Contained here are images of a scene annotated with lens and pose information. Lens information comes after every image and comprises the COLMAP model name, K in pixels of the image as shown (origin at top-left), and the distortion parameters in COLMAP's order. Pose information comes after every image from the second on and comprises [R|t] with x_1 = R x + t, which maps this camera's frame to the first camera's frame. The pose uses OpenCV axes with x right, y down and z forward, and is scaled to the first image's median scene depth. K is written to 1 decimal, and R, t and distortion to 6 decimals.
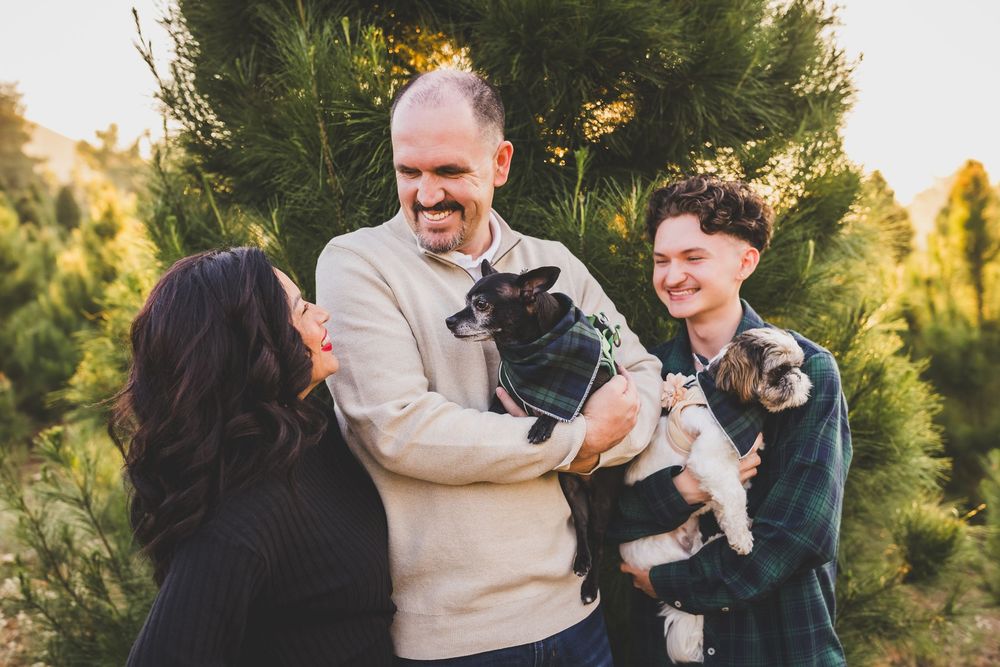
lens RADIAL K [[943.1, 0, 487.0], [0, 943.1, 350.3], [0, 0, 1]] dist [0.001081, -0.001822]
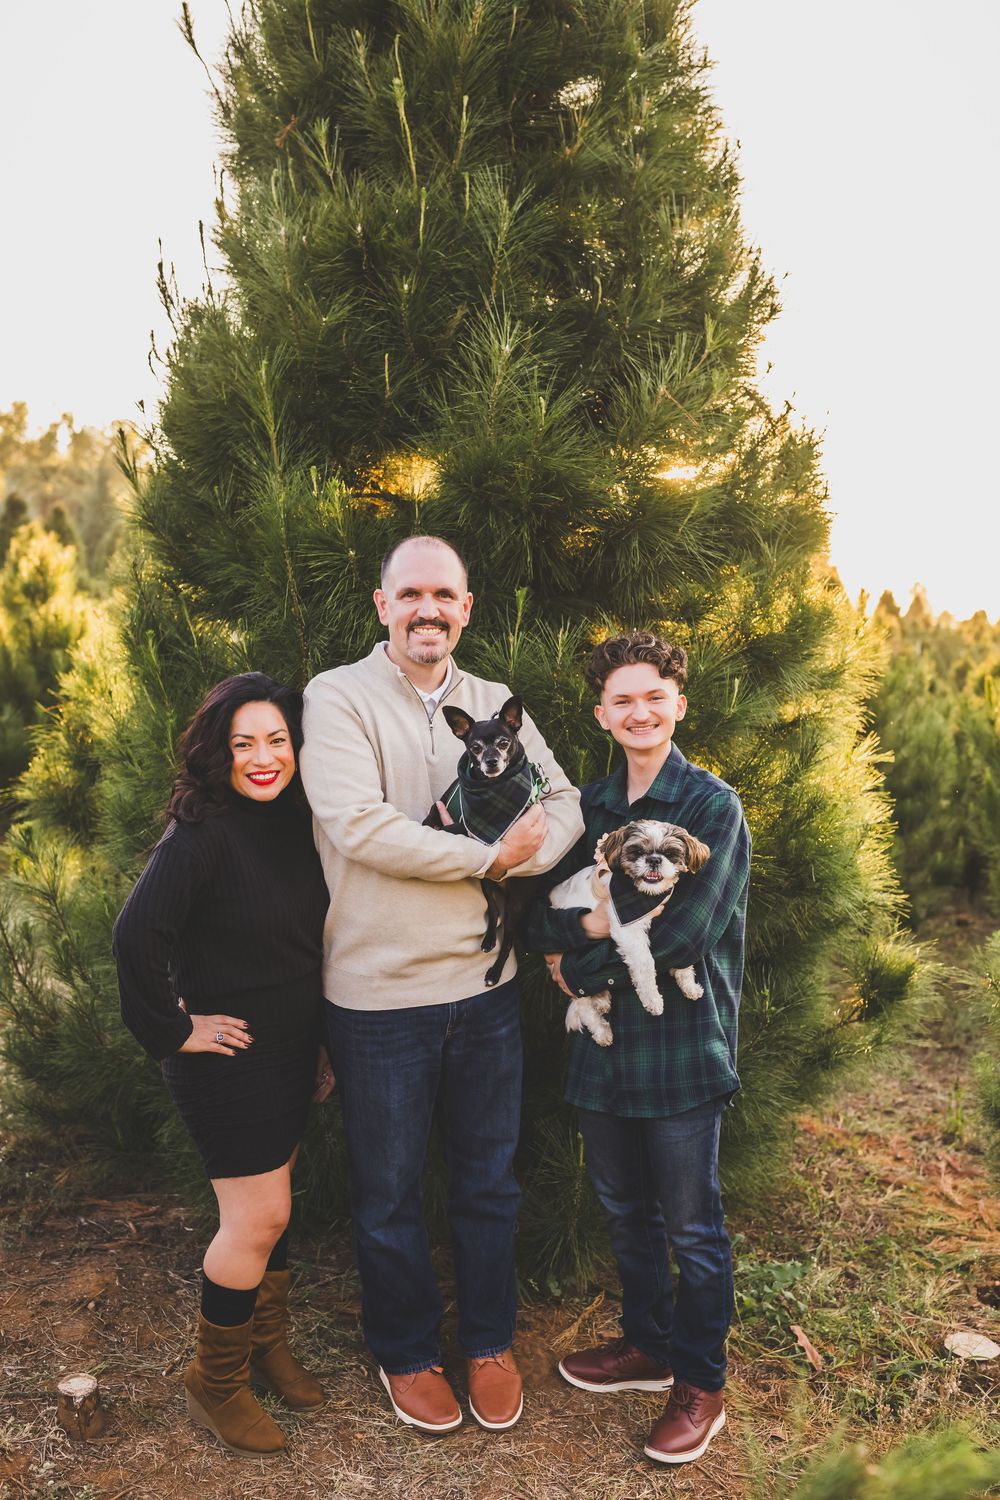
lens RADIAL K [[1416.7, 0, 470.3], [0, 1416.7, 762.5], [0, 0, 1]] dist [0.005748, -0.001910]
pose [[0.997314, 0.043499, -0.058933, 0.083177], [-0.043118, 0.999040, 0.007720, -0.012027], [0.059212, -0.005159, 0.998232, -0.371549]]
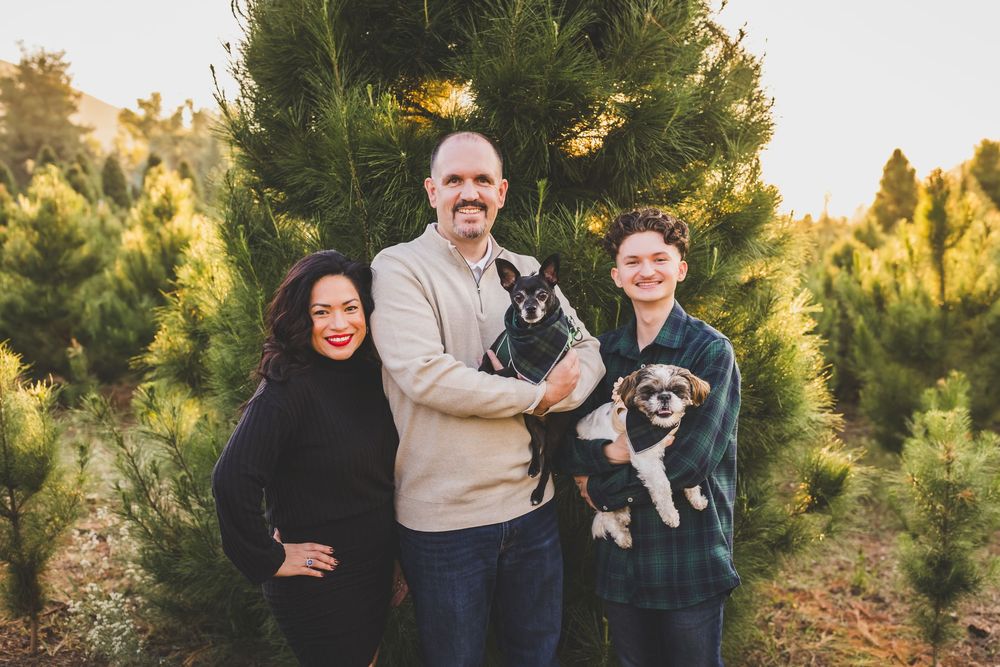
lens RADIAL K [[945.3, 0, 499.3], [0, 945.3, 344.1], [0, 0, 1]] dist [0.006209, -0.001985]
pose [[0.999559, 0.009307, -0.028200, 0.044908], [-0.008596, 0.999645, 0.025203, -0.006240], [0.028425, -0.024949, 0.999285, -0.209073]]
